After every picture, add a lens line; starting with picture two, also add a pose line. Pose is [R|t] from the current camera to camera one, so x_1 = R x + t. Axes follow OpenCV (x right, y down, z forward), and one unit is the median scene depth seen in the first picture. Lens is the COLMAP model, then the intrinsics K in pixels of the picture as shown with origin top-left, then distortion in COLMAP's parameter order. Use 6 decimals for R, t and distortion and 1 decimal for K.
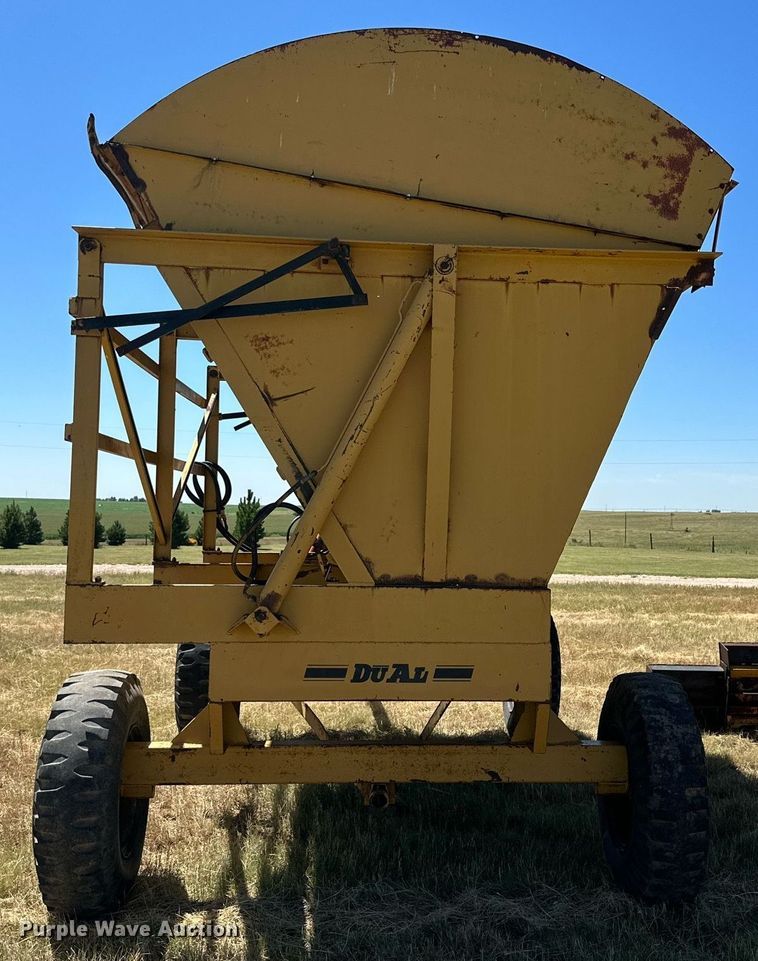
lens RADIAL K [[1093.9, 0, 423.8], [0, 1093.9, 488.6], [0, 0, 1]] dist [0.114358, 0.000000]
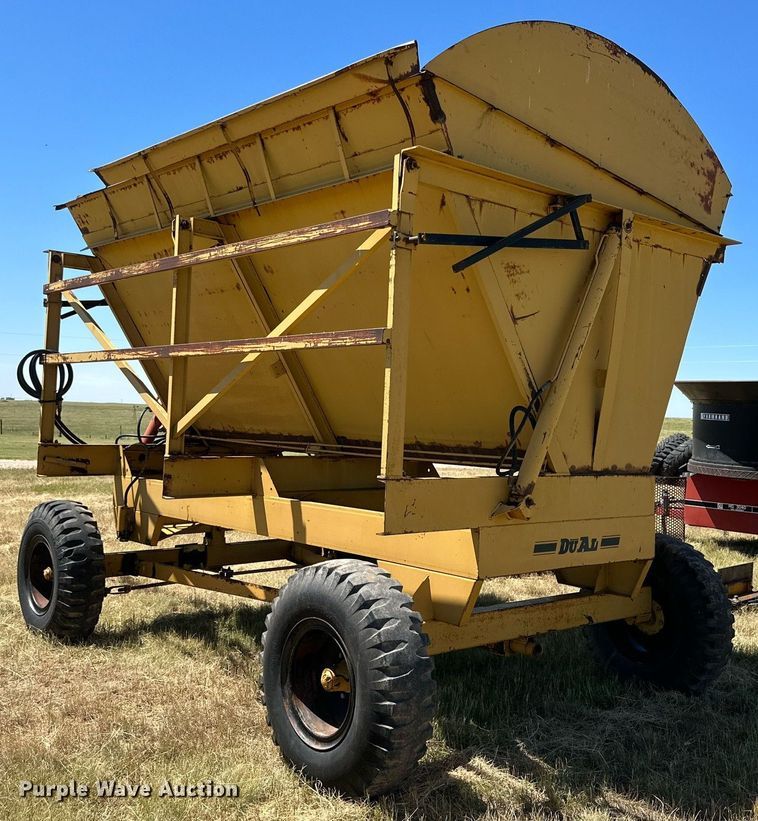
lens RADIAL K [[917.1, 0, 425.4], [0, 917.1, 384.1], [0, 0, 1]] dist [0.111441, 0.000000]
pose [[0.790701, 0.034523, 0.611228, -0.814347], [-0.036201, 0.999298, -0.009610, 0.001728], [-0.611131, -0.014529, 0.791396, 0.277039]]
